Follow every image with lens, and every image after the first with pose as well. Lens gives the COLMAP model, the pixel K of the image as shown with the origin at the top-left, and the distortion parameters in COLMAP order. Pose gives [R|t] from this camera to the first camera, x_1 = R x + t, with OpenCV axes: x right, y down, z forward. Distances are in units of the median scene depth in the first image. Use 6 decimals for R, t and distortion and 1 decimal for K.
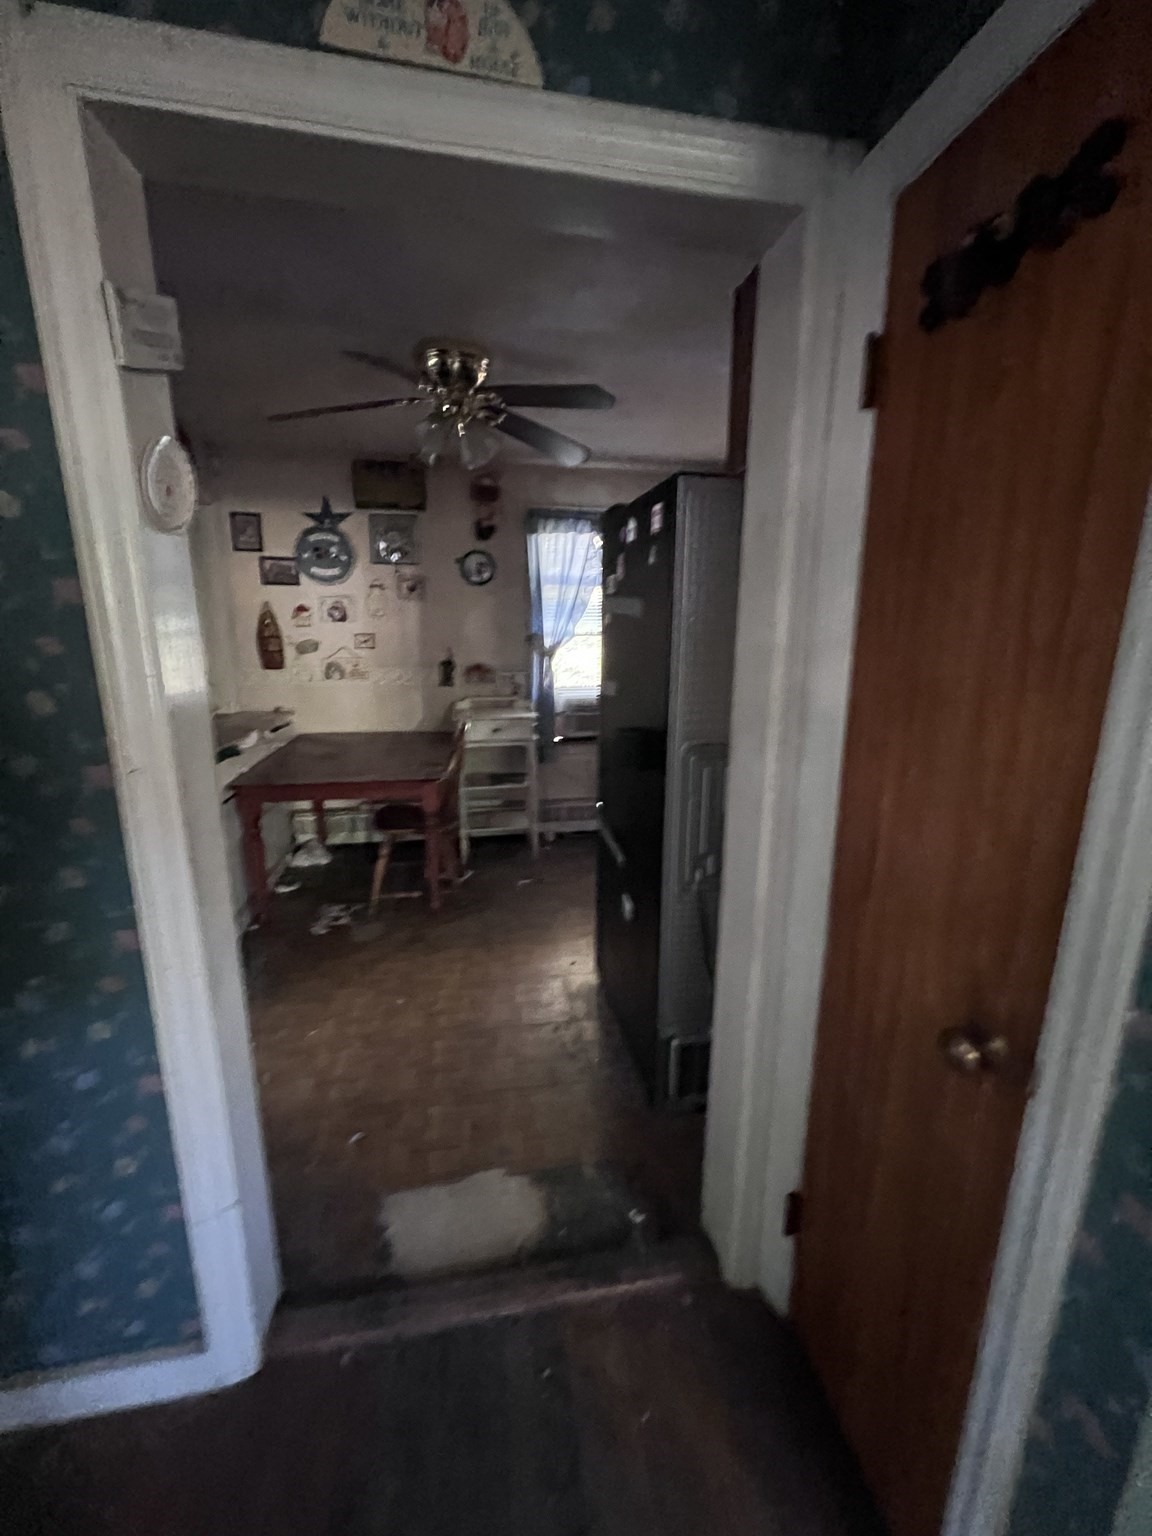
lens RADIAL K [[611.8, 0, 578.0], [0, 611.8, 768.4], [0, 0, 1]] dist [-0.000100, -0.000420]
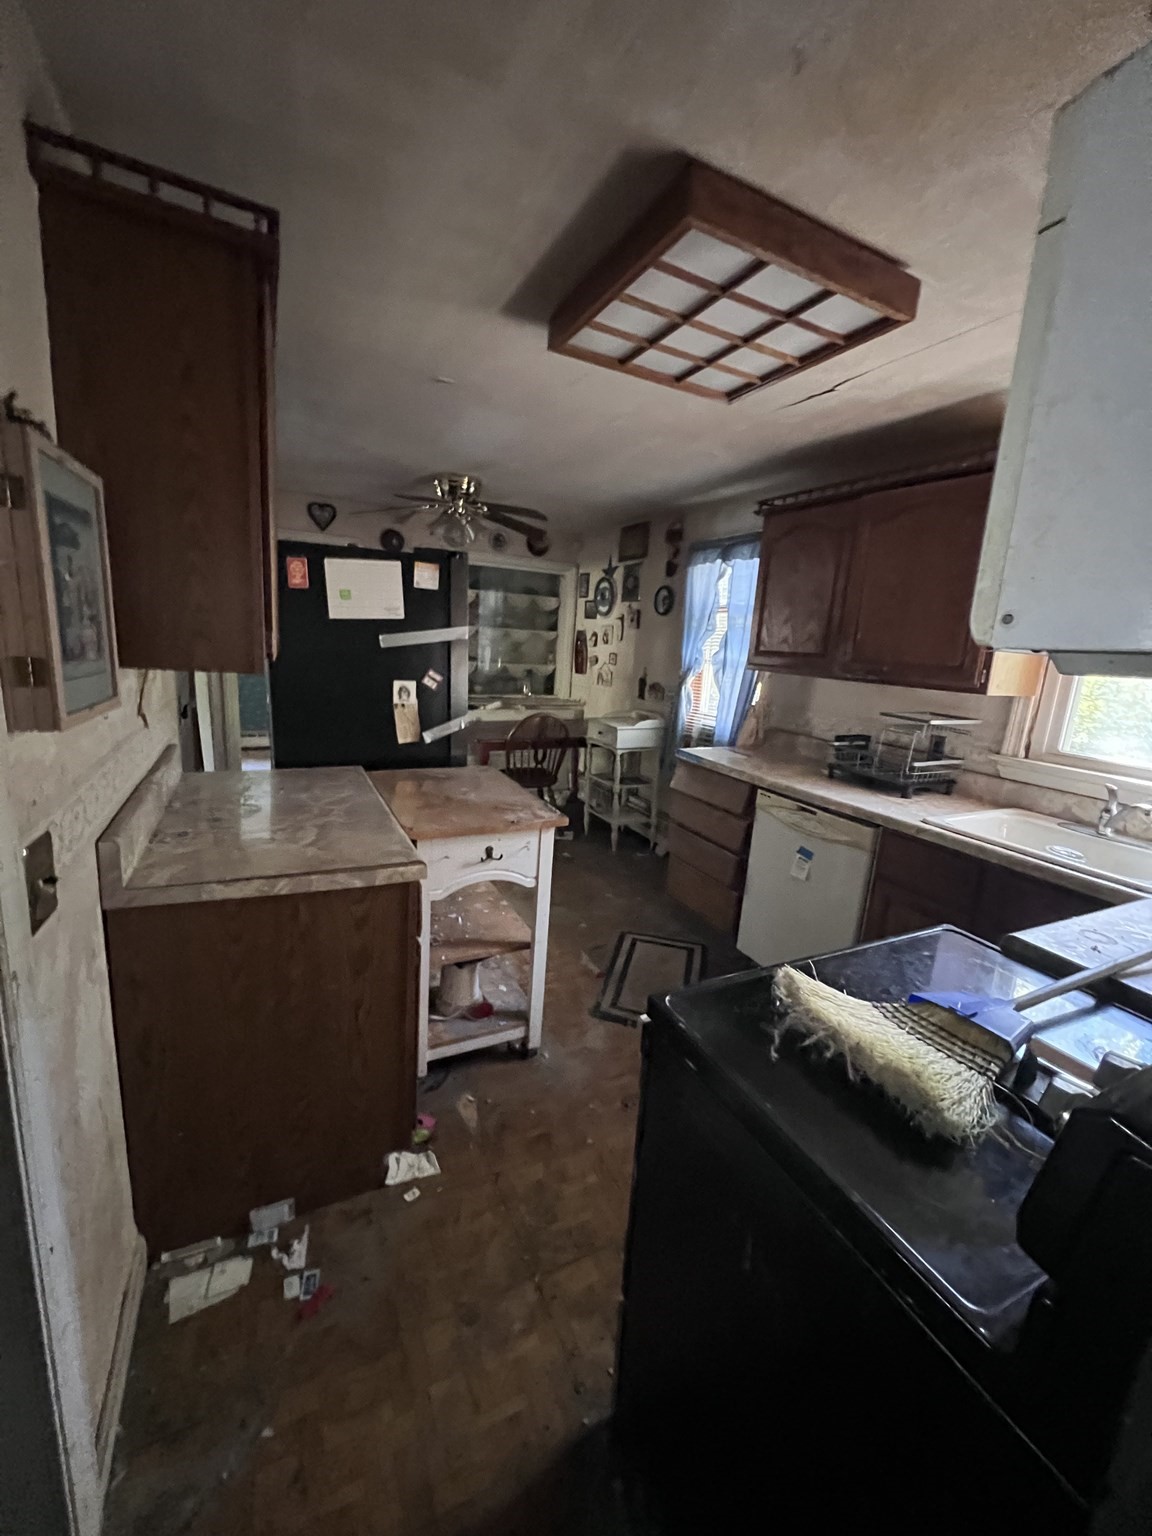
lens RADIAL K [[609.1, 0, 570.4], [0, 609.1, 766.9], [0, 0, 1]] dist [0.000833, 0.000058]
pose [[0.265763, 0.209156, -0.941076, 0.964896], [-0.264611, 0.954514, 0.137416, -0.142678], [0.927012, 0.212499, 0.309019, 0.561471]]
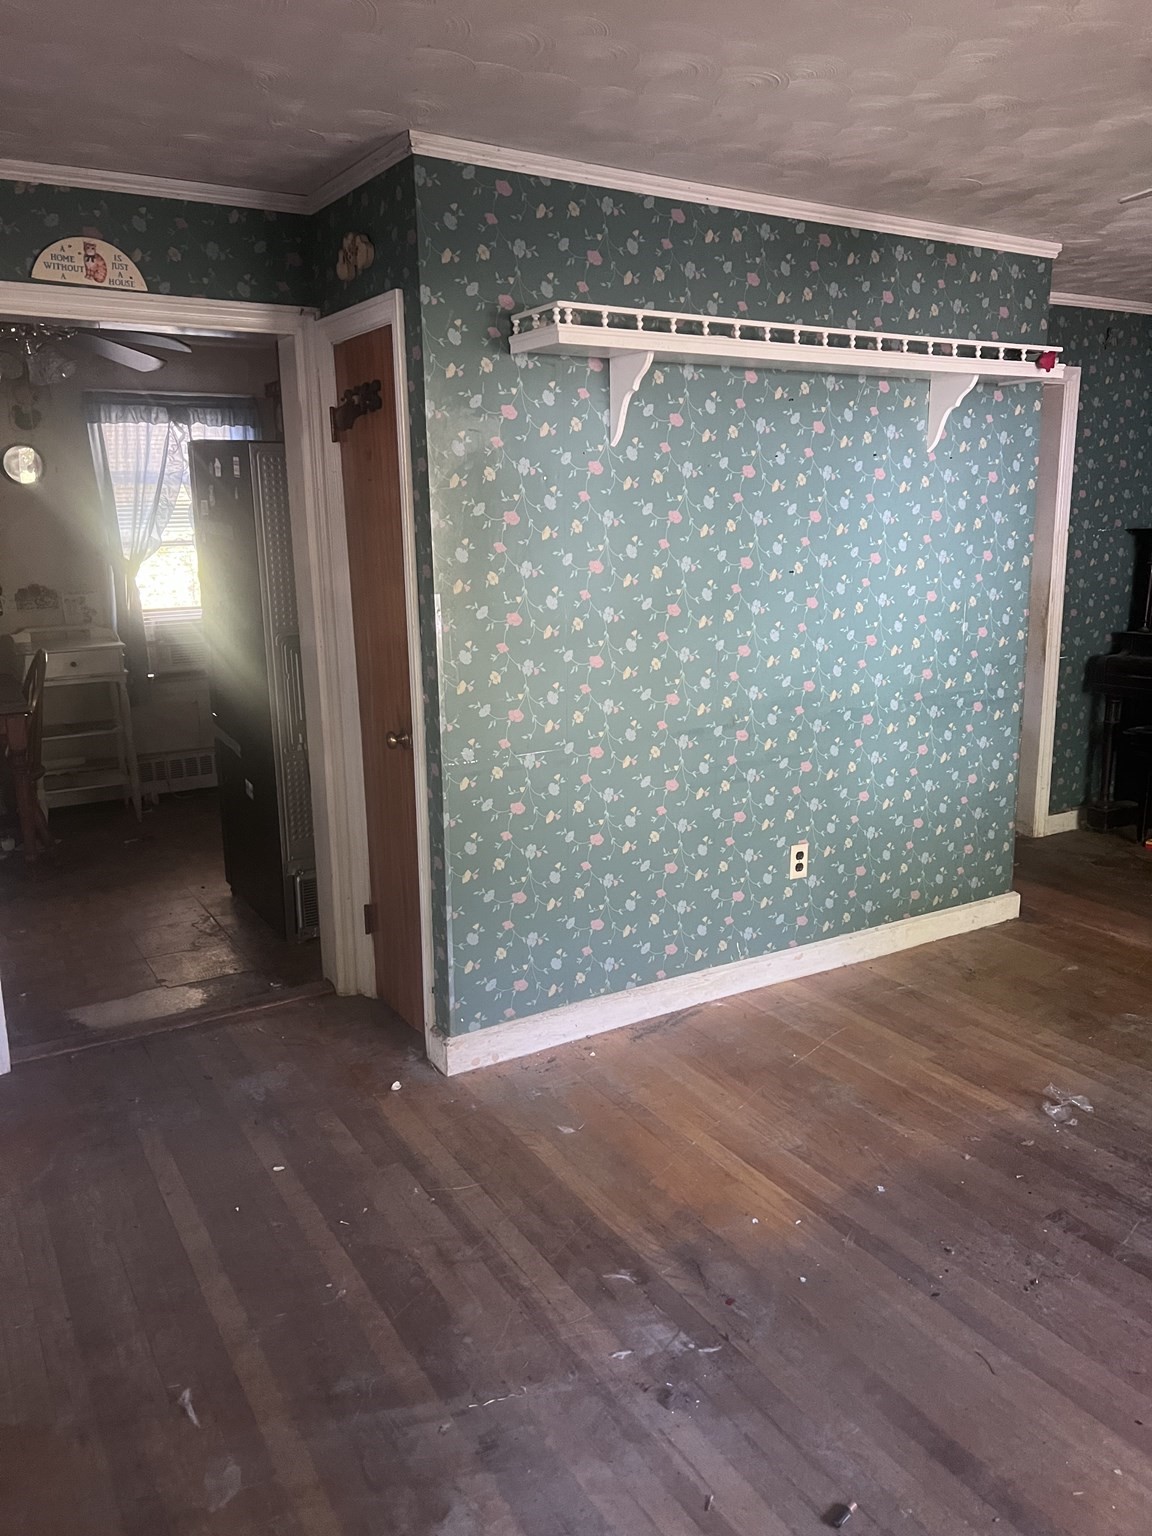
lens RADIAL K [[1153.3, 0, 567.3], [0, 1153.3, 765.7], [0, 0, 1]] dist [0.045780, -0.063917]
pose [[0.938108, -0.099779, 0.331660, -0.040522], [0.100698, 0.994812, 0.014459, 0.113874], [-0.331382, 0.019833, 0.943288, -0.664263]]
